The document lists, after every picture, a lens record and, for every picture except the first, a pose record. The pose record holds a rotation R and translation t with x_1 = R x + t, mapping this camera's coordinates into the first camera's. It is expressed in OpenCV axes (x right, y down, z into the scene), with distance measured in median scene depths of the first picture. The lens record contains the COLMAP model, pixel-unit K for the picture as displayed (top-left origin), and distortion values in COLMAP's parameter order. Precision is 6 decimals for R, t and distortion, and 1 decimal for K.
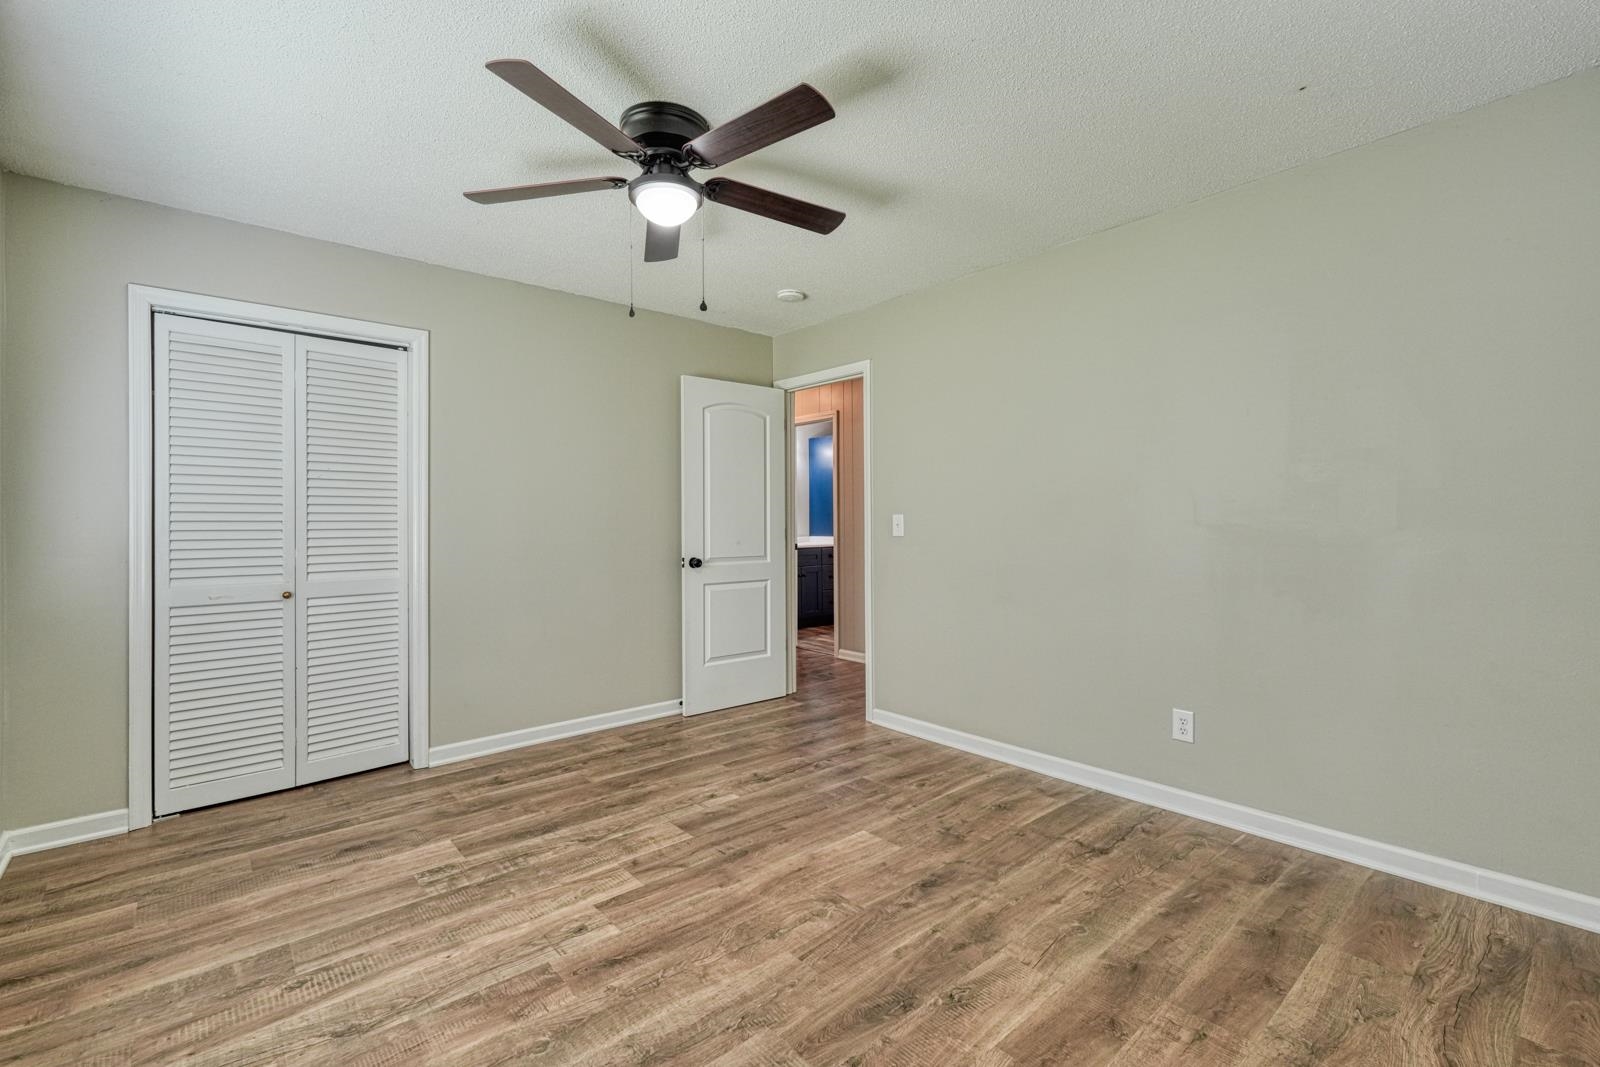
lens RADIAL K [[704.1, 0, 795.9], [0, 704.1, 511.4], [0, 0, 1]] dist [0.001290, 0.001690]
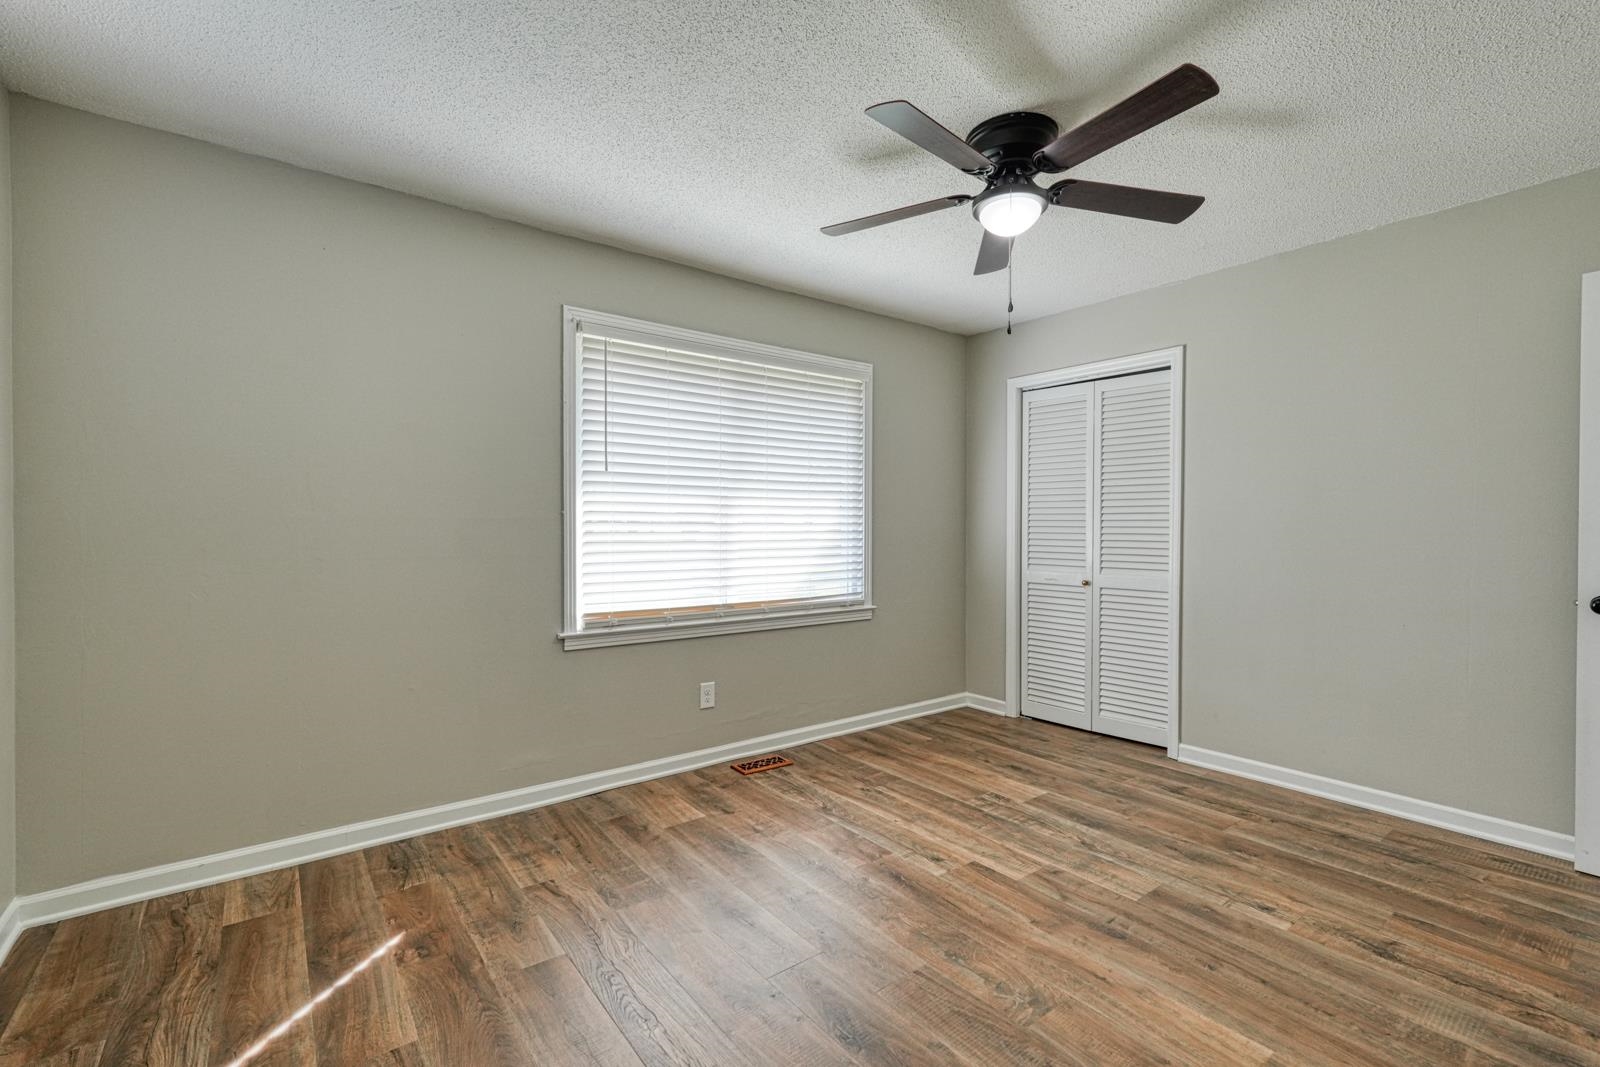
lens RADIAL K [[704.1, 0, 810.8], [0, 704.1, 523.5], [0, 0, 1]] dist [0.001290, 0.001690]
pose [[-0.051294, 0.001112, -0.998683, 0.704565], [0.011758, 0.999931, 0.000509, 0.001555], [0.998614, -0.011716, -0.051304, 0.639369]]
